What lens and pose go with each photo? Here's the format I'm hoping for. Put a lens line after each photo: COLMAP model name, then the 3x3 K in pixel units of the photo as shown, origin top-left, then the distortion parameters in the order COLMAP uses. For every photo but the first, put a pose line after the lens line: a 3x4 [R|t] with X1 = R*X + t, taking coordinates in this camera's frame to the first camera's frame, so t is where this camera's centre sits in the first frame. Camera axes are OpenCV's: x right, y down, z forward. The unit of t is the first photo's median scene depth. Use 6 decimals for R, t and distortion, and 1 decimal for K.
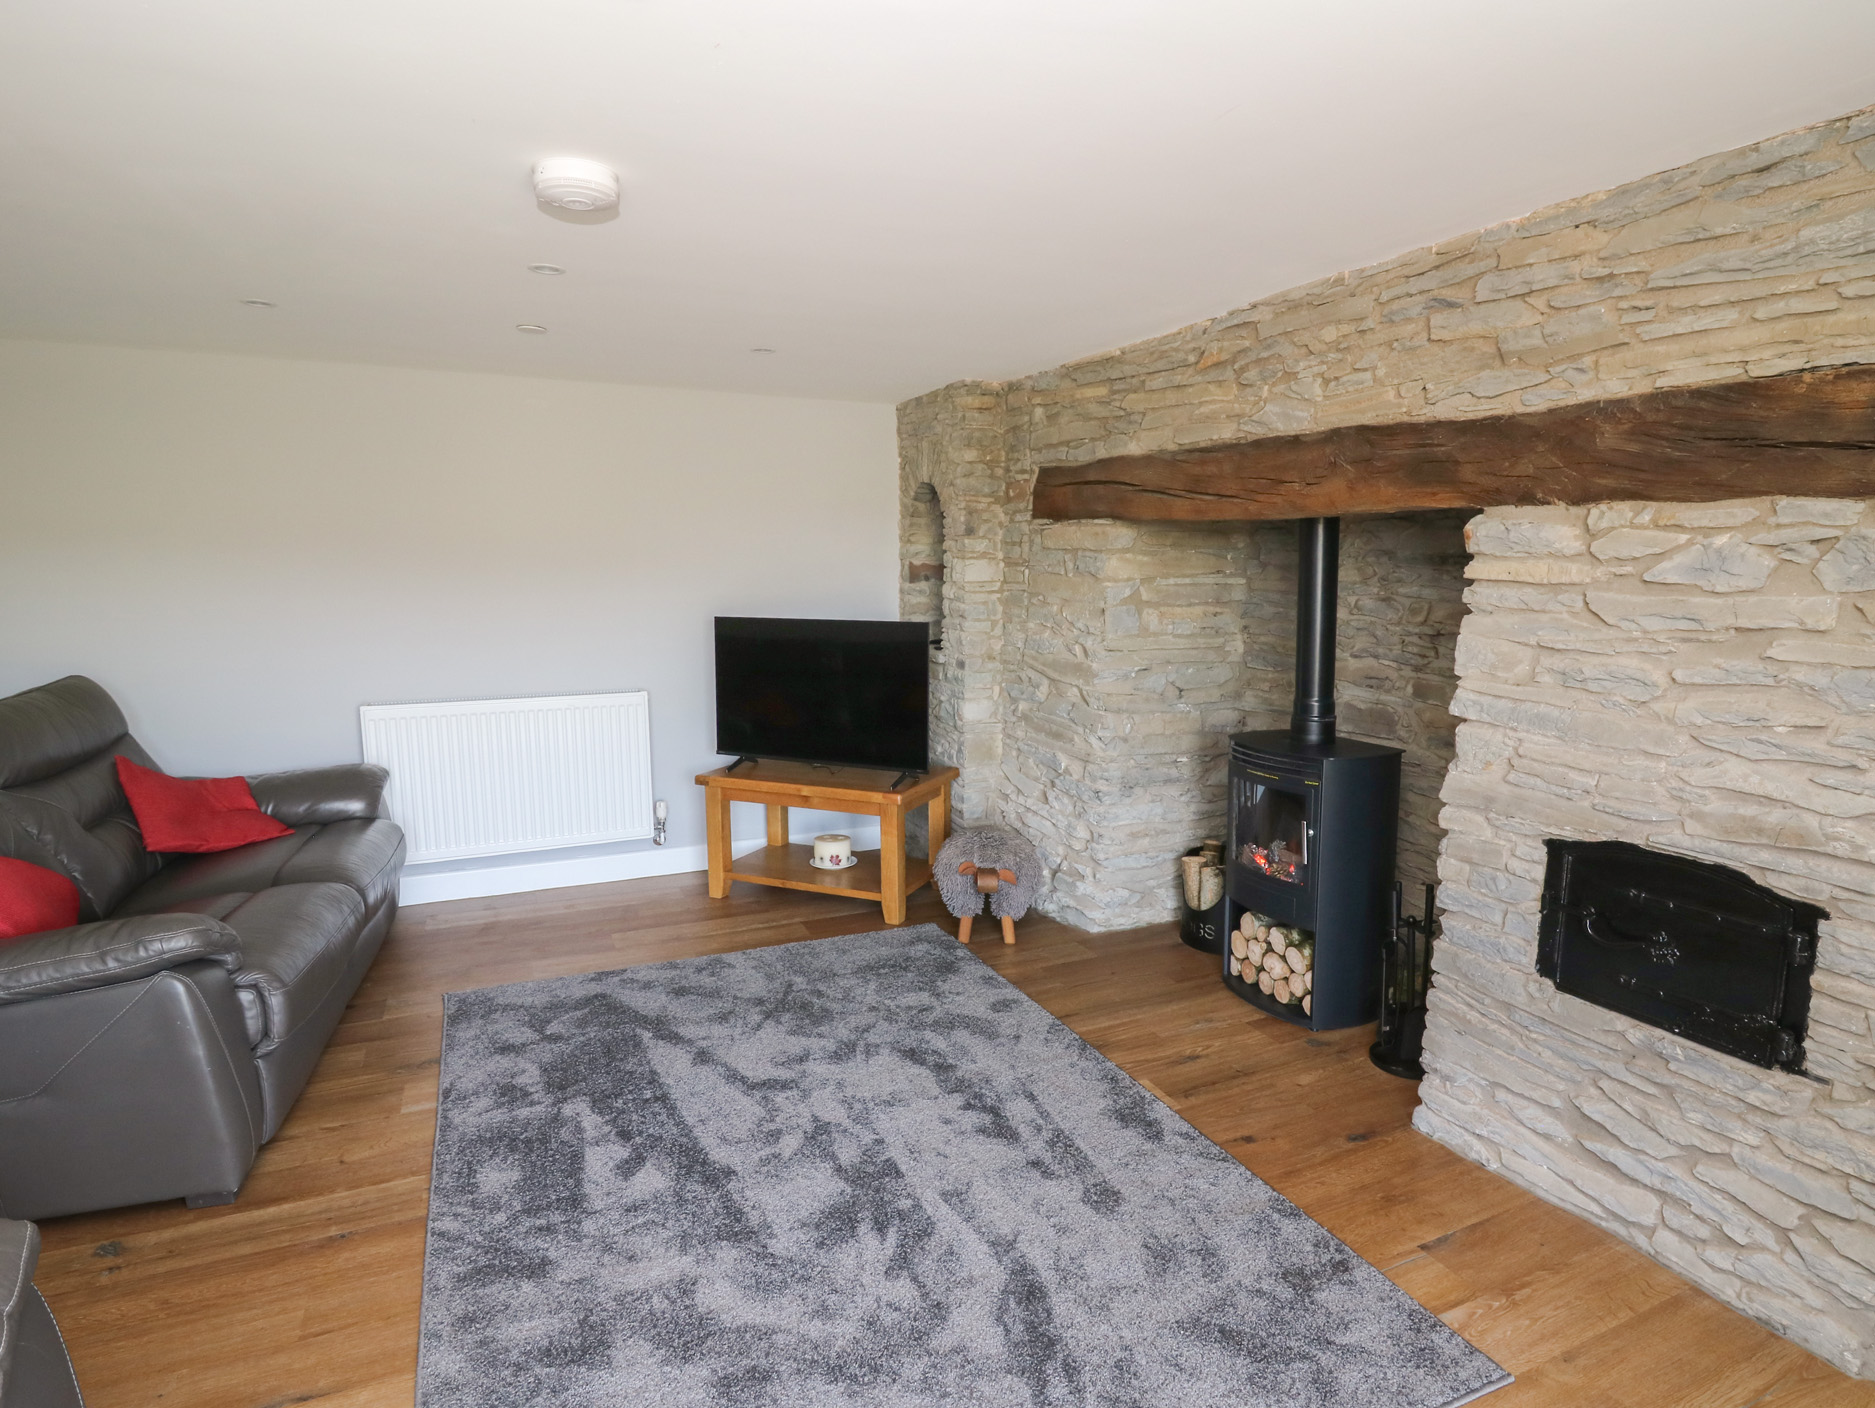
lens RADIAL K [[998.9, 0, 940.3], [0, 998.9, 705.6], [0, 0, 1]] dist [-0.011823, -0.010412]
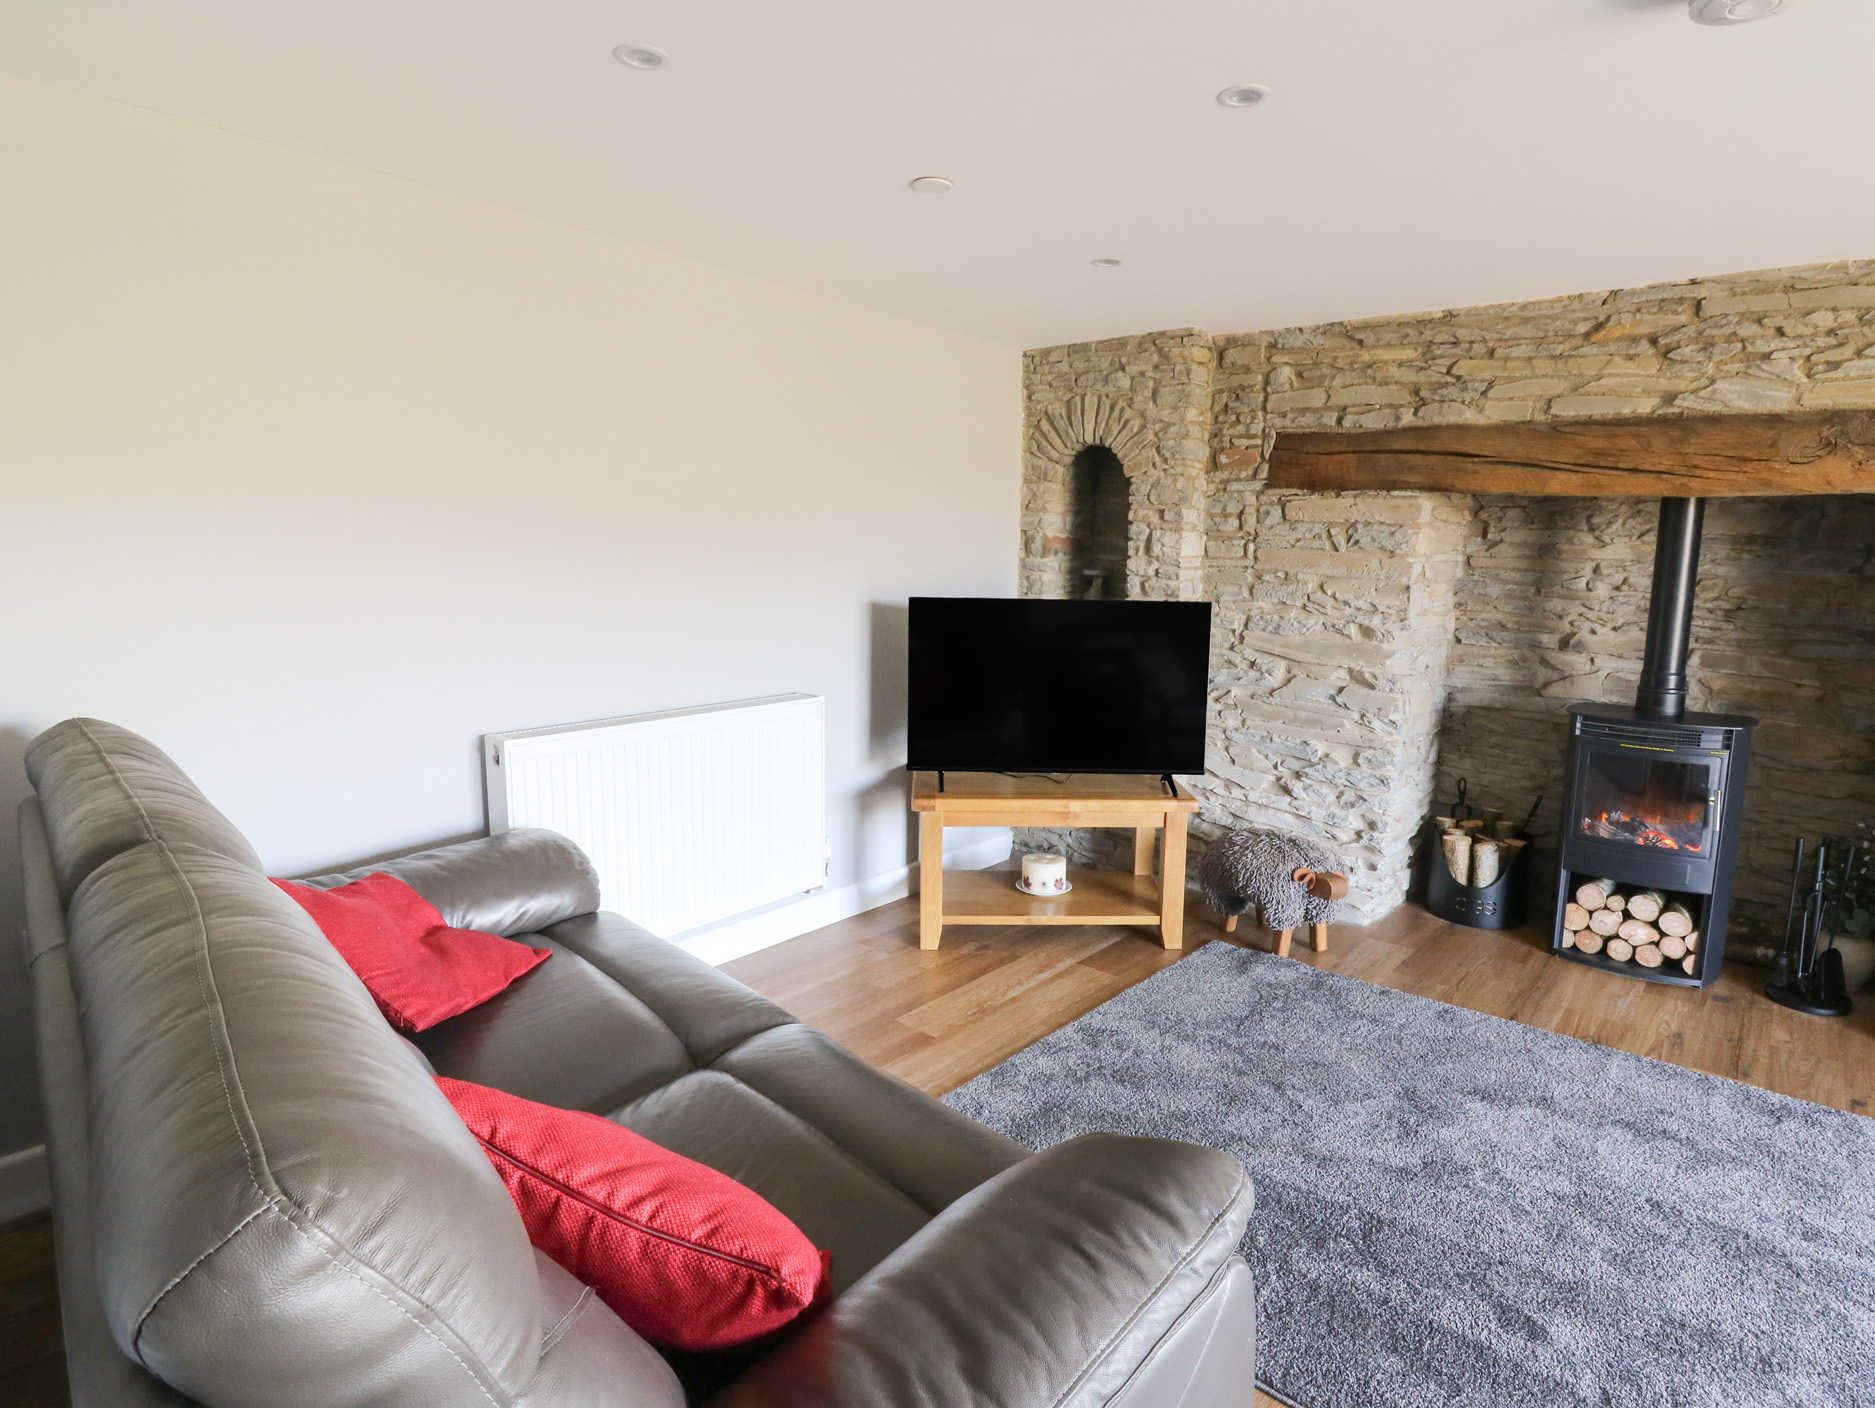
lens RADIAL K [[998.9, 0, 933.7], [0, 998.9, 704.0], [0, 0, 1]] dist [-0.011823, -0.010412]
pose [[0.912026, -0.052479, 0.406761, -0.674695], [0.045816, 0.998609, 0.026112, -0.031476], [-0.407566, -0.005178, 0.913161, 0.337593]]
